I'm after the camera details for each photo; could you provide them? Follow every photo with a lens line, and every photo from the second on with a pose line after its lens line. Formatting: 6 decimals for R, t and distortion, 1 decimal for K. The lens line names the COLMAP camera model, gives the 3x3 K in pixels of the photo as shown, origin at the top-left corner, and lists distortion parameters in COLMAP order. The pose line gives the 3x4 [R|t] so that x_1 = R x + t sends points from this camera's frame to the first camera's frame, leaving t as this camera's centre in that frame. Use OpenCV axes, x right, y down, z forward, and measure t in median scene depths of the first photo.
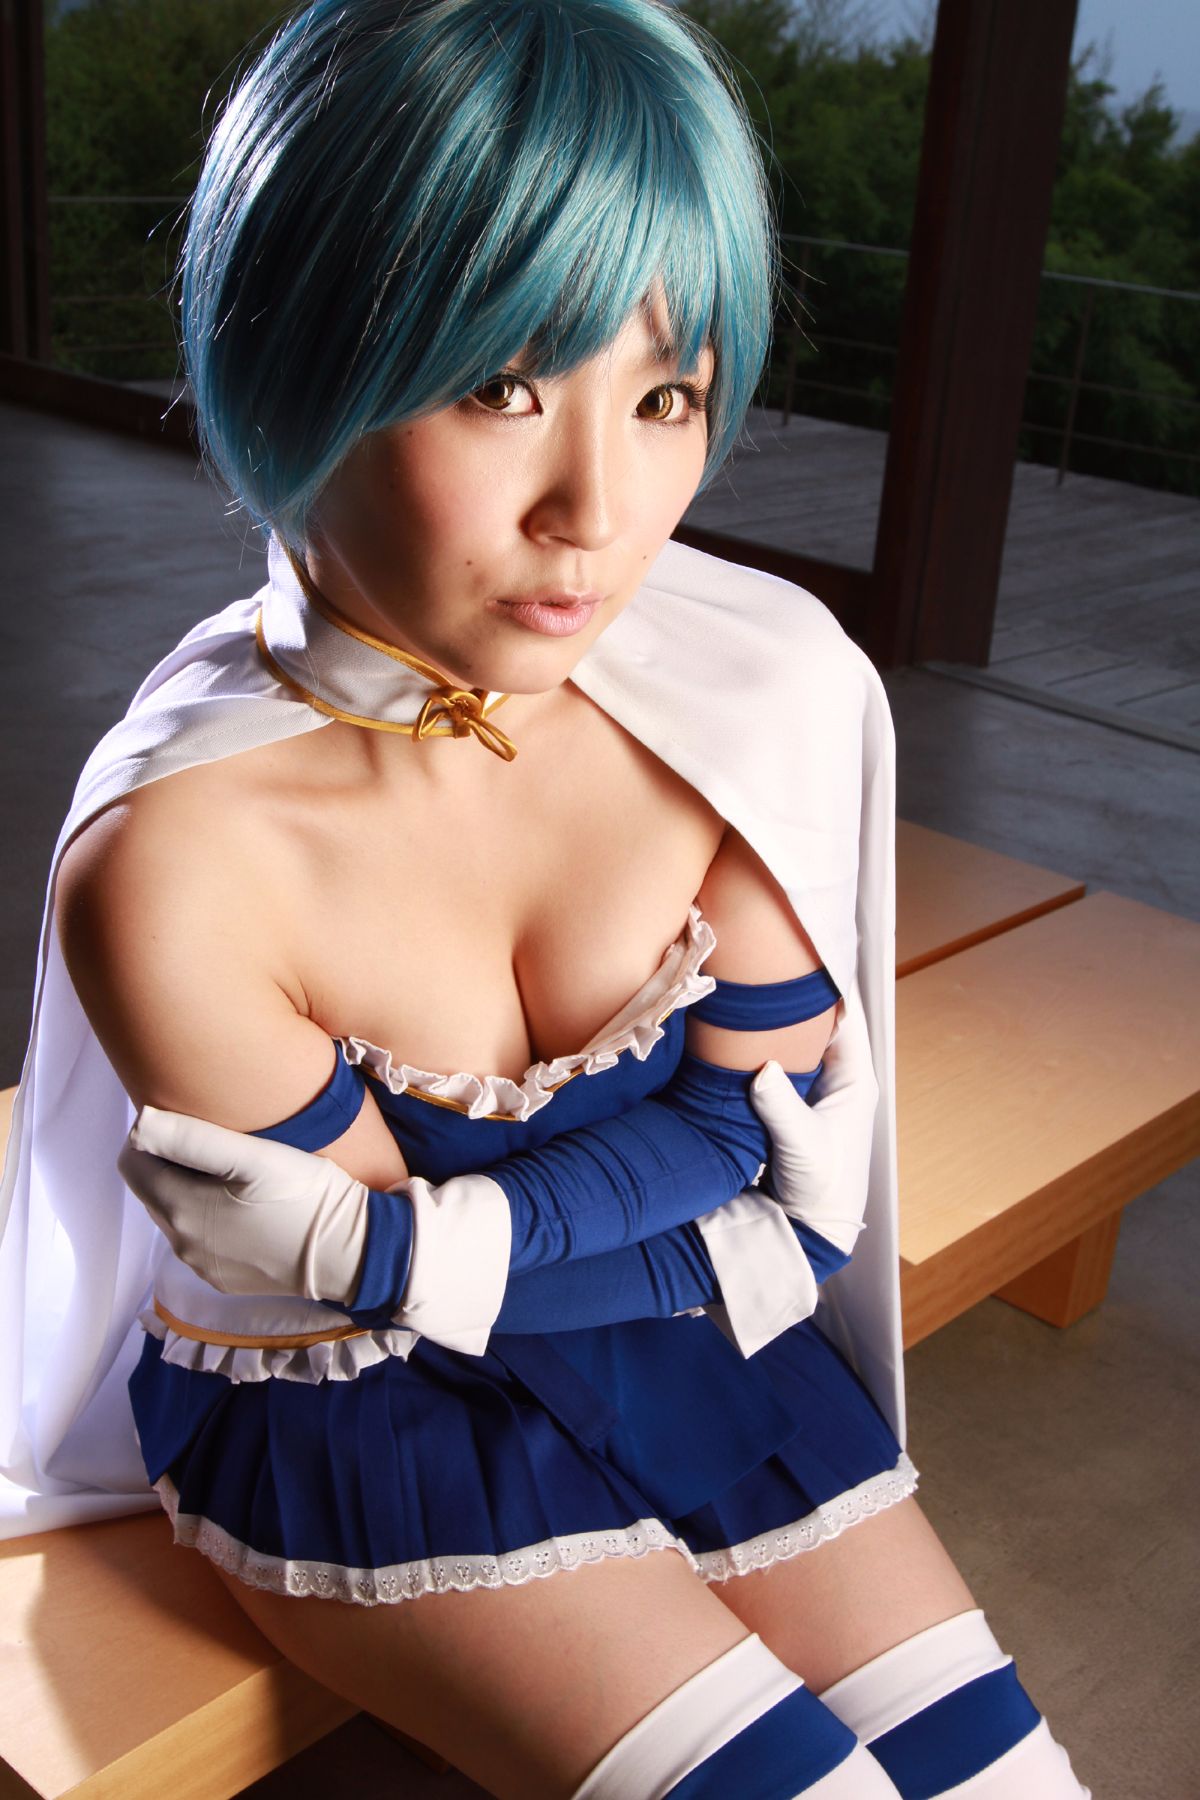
lens RADIAL K [[2114.6, 0, 662.8], [0, 2114.6, 934.5], [0, 0, 1]] dist [-0.030055, 0.000000]
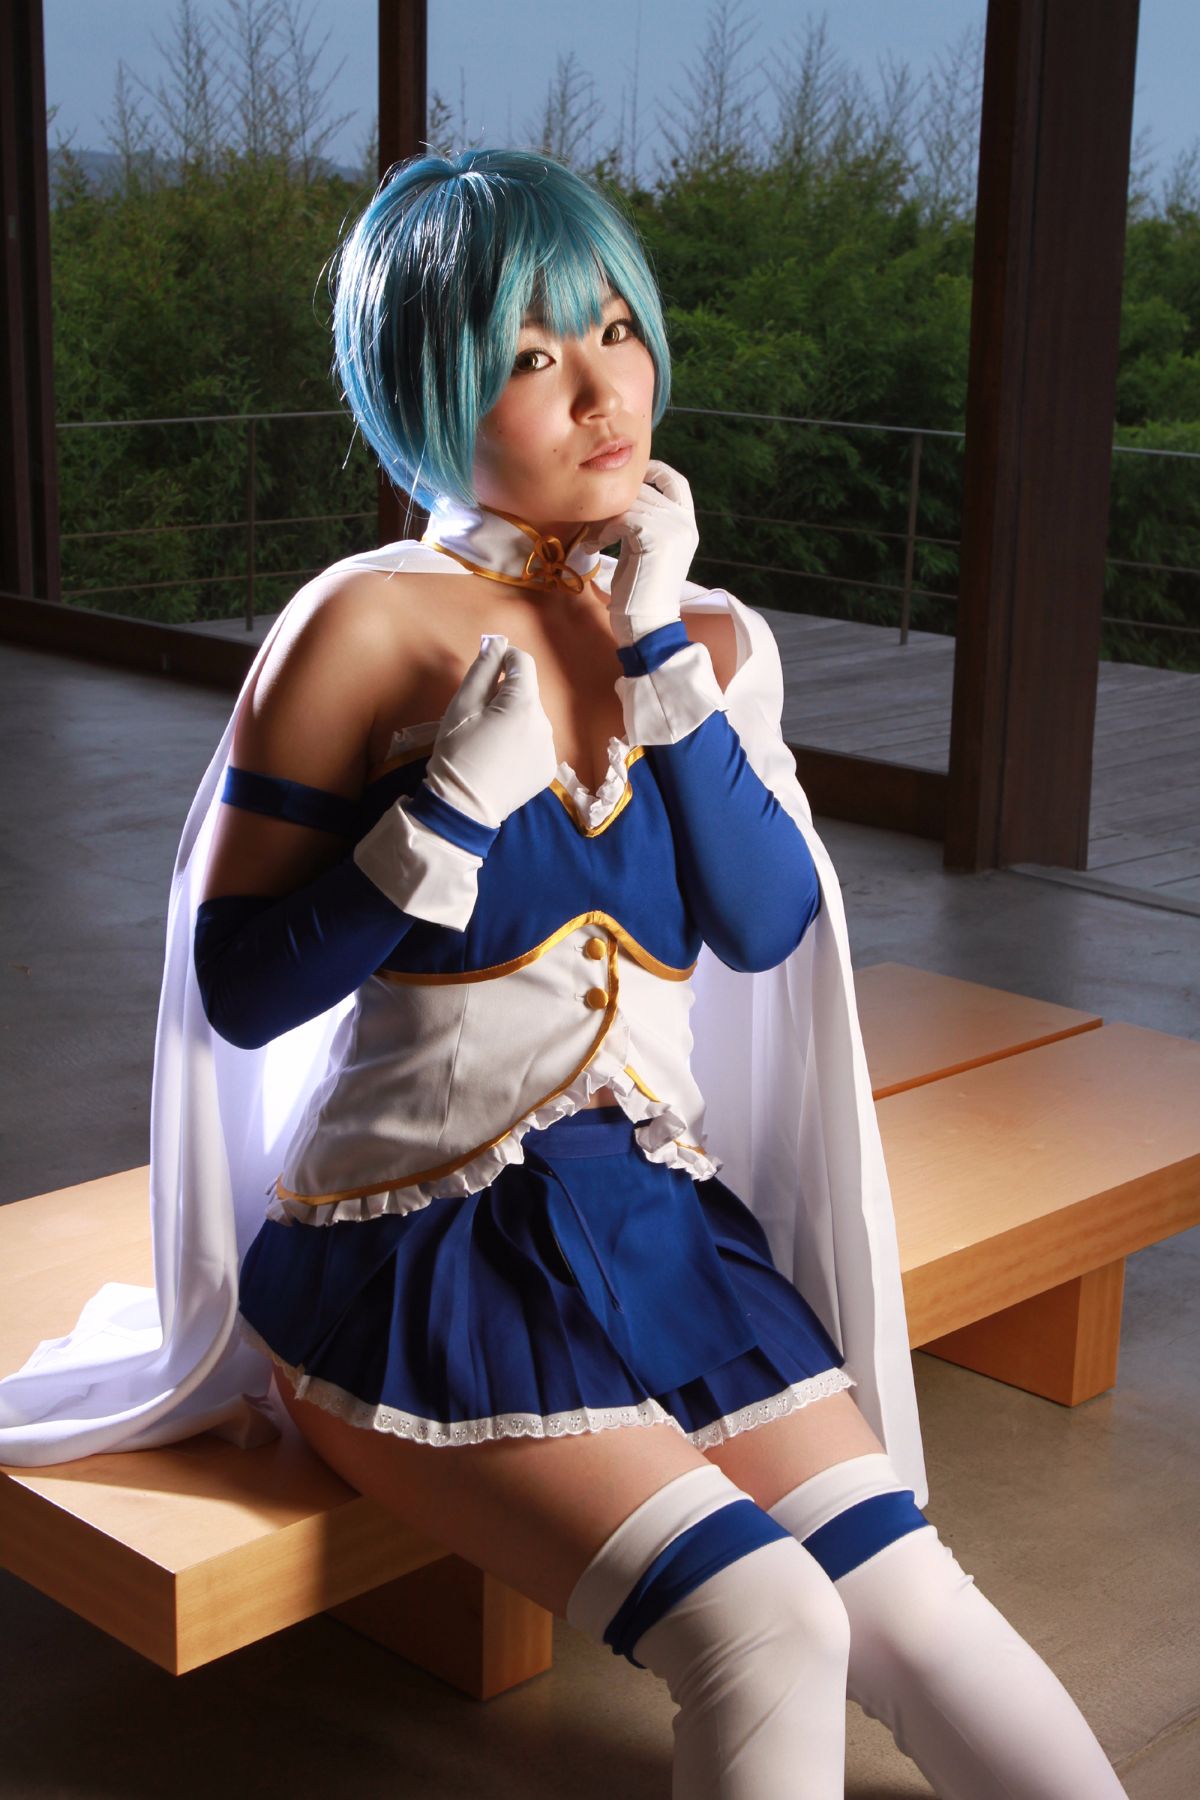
lens RADIAL K [[2696.5, 0, 687.1], [0, 2696.5, 930.2], [0, 0, 1]] dist [0.015018, 0.000000]
pose [[0.998377, -0.040227, -0.040317, 0.031580], [0.034233, 0.989605, -0.139681, 0.069180], [0.045517, 0.138074, 0.989375, -0.203271]]
